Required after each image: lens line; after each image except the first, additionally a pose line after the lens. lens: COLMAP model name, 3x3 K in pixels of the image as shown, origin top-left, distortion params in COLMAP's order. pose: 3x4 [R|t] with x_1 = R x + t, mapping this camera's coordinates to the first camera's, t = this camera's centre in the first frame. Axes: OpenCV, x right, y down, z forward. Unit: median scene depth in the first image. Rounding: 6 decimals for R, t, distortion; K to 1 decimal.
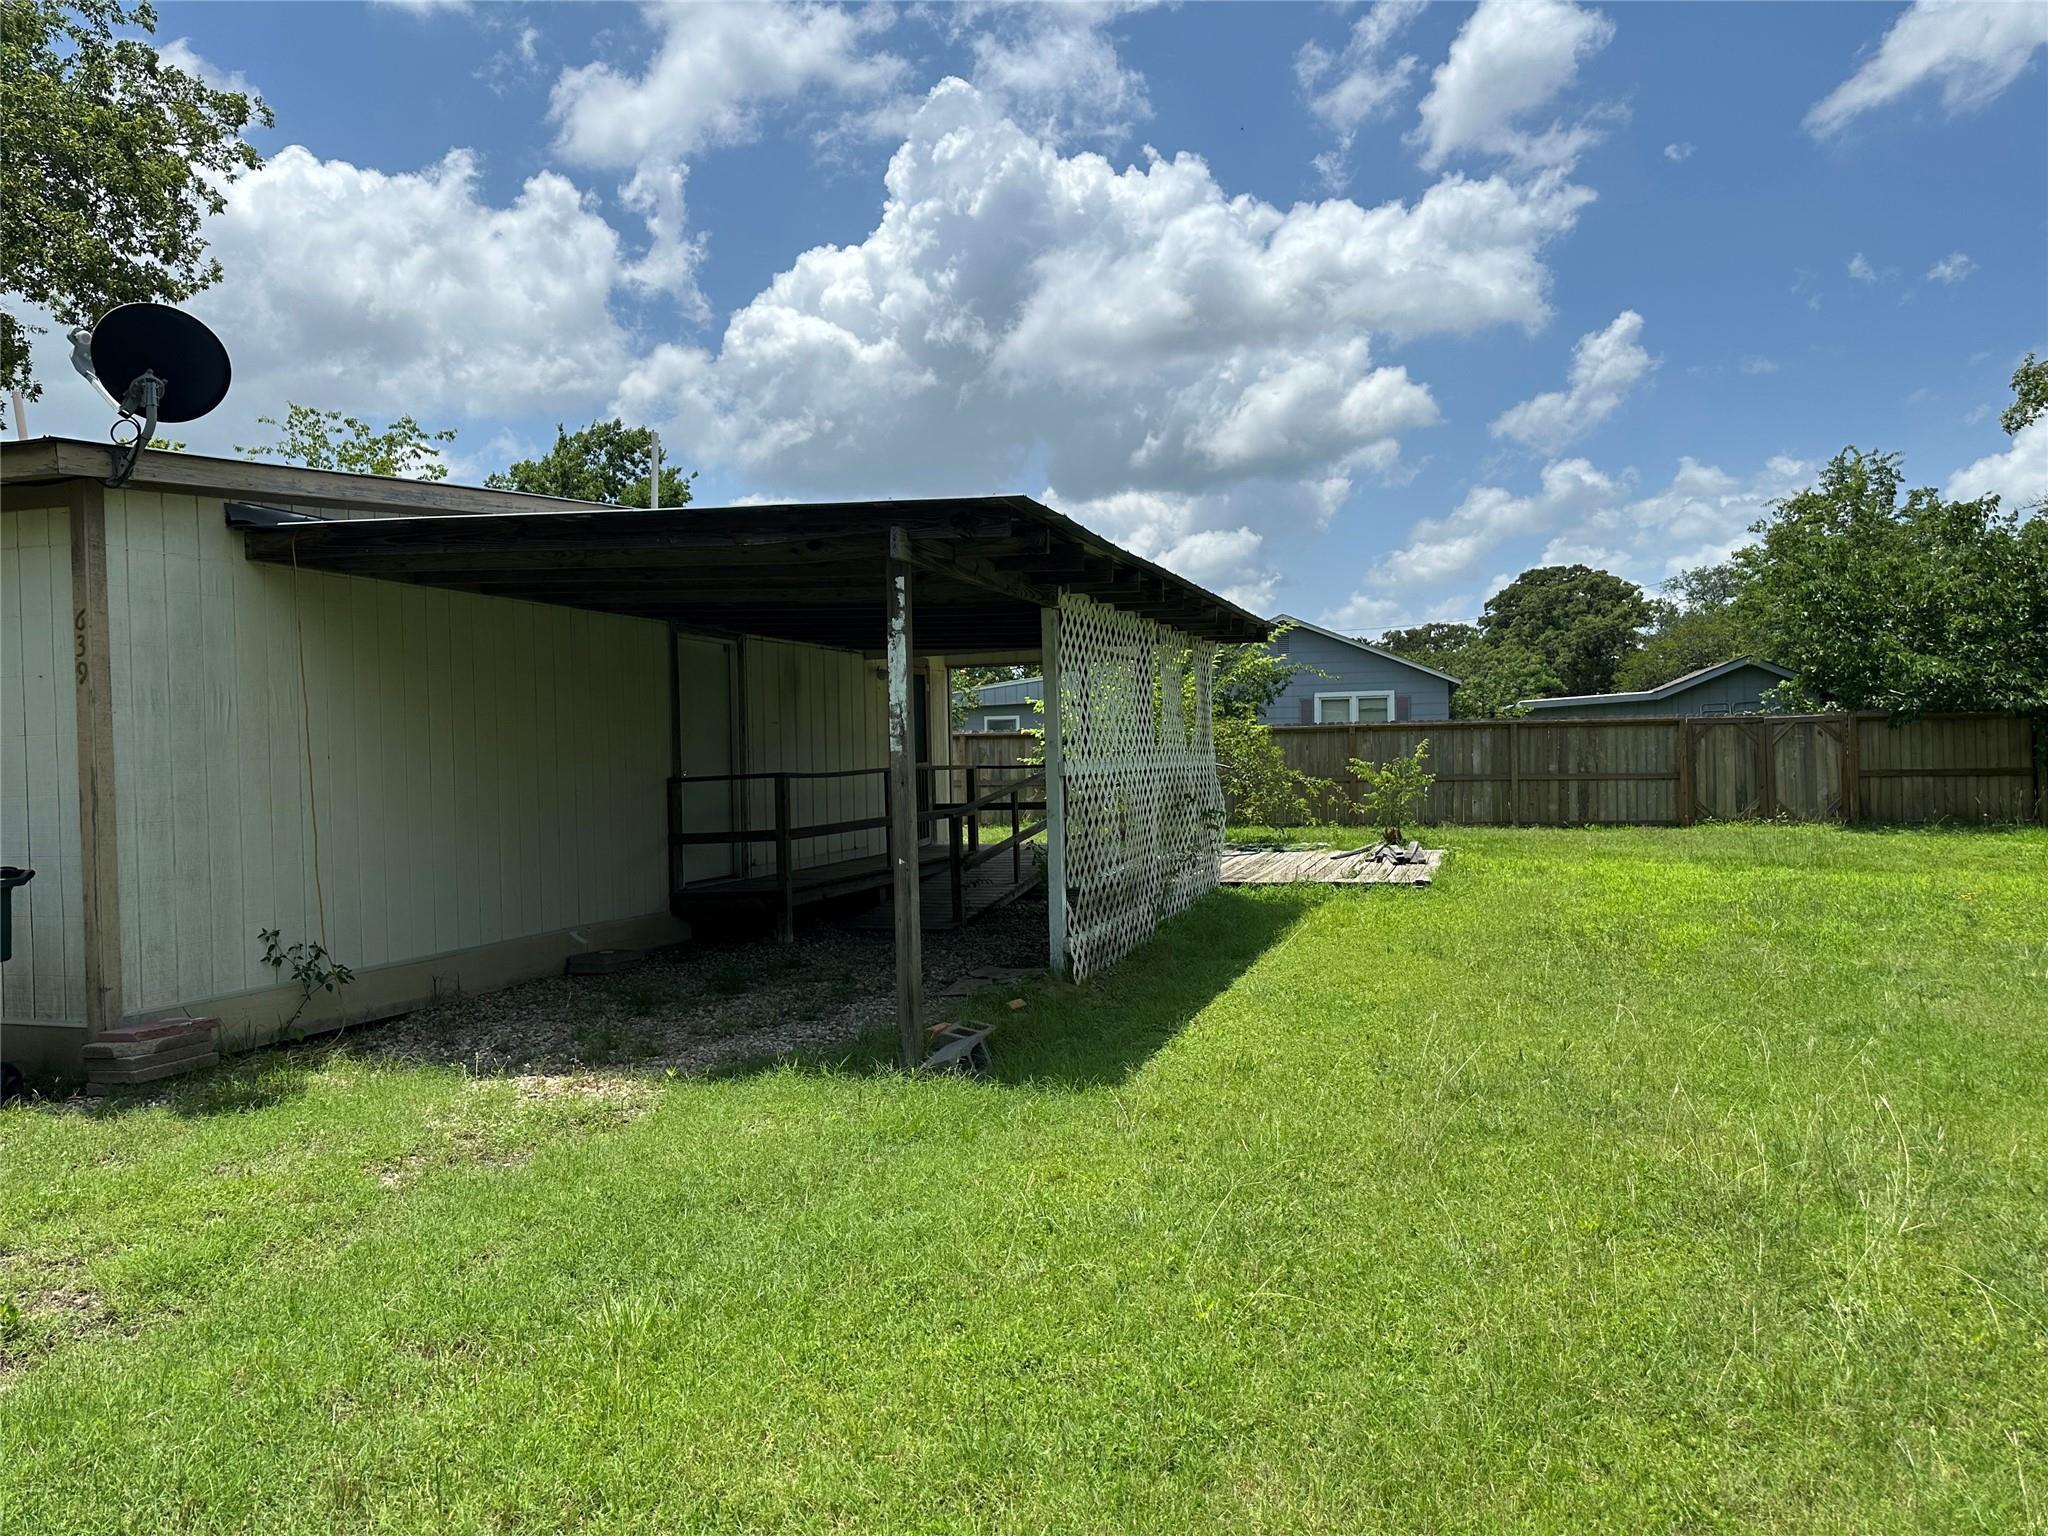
lens RADIAL K [[1455.3, 0, 1024.0], [0, 1455.3, 768.0], [0, 0, 1]] dist [0.109777, -0.114016]
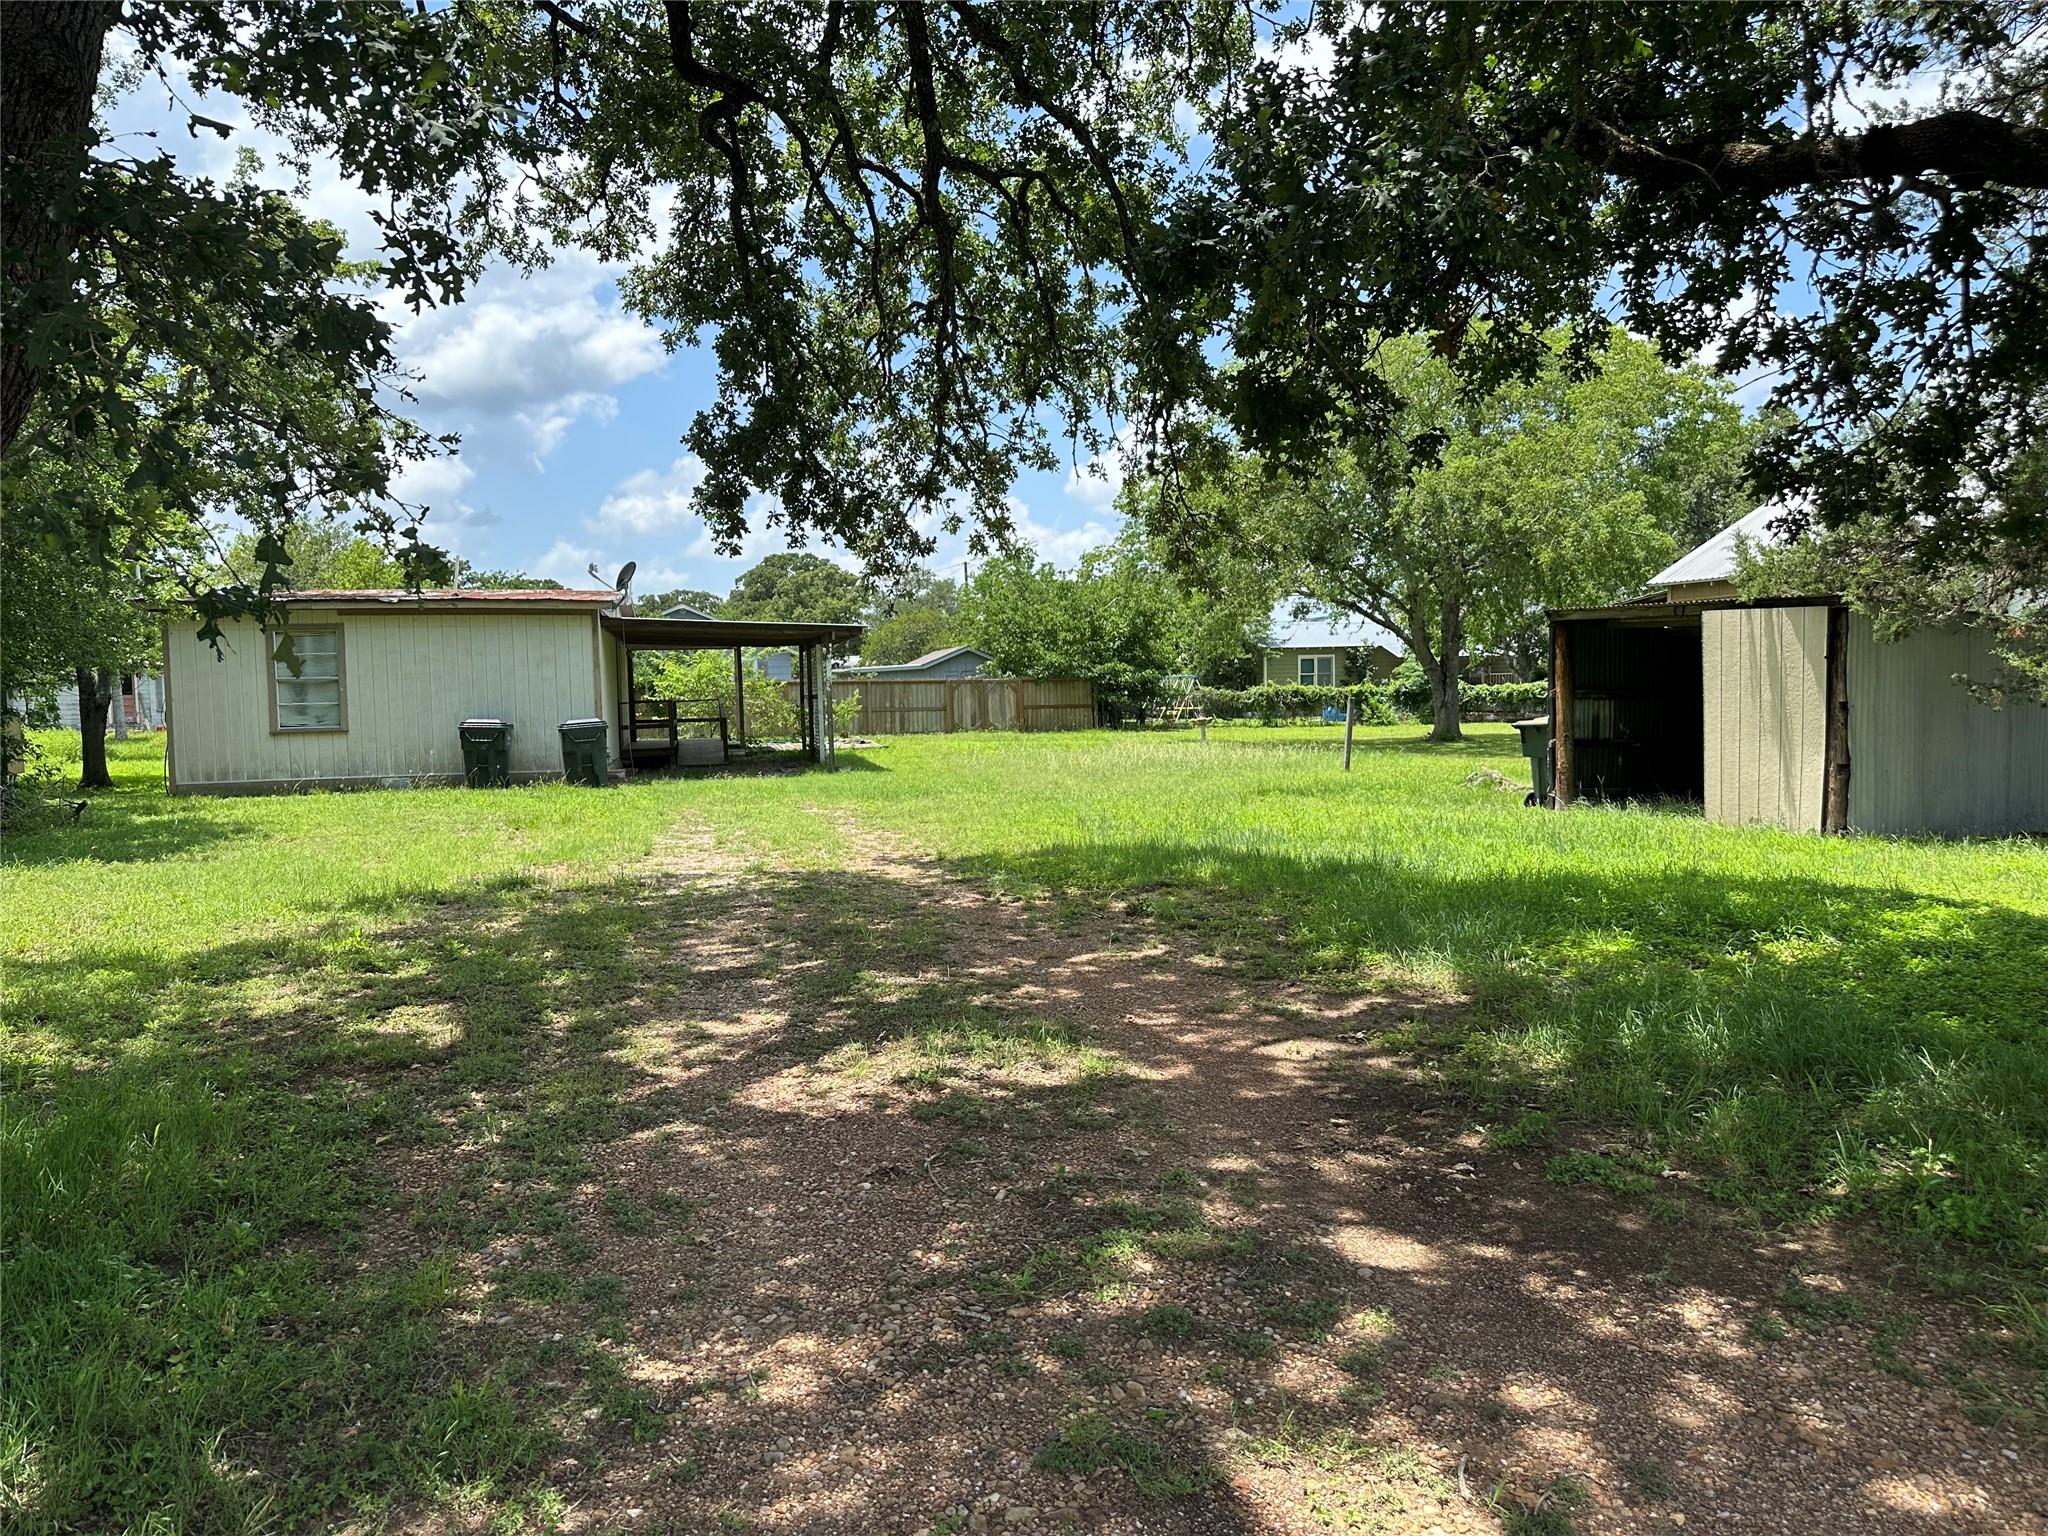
lens RADIAL K [[1455.3, 0, 1024.0], [0, 1455.3, 768.0], [0, 0, 1]] dist [0.109777, -0.114016]
pose [[0.859665, -0.022460, 0.510364, -0.290280], [0.006437, 0.999430, 0.033140, 0.012812], [-0.510817, -0.025204, 0.859320, -0.454641]]
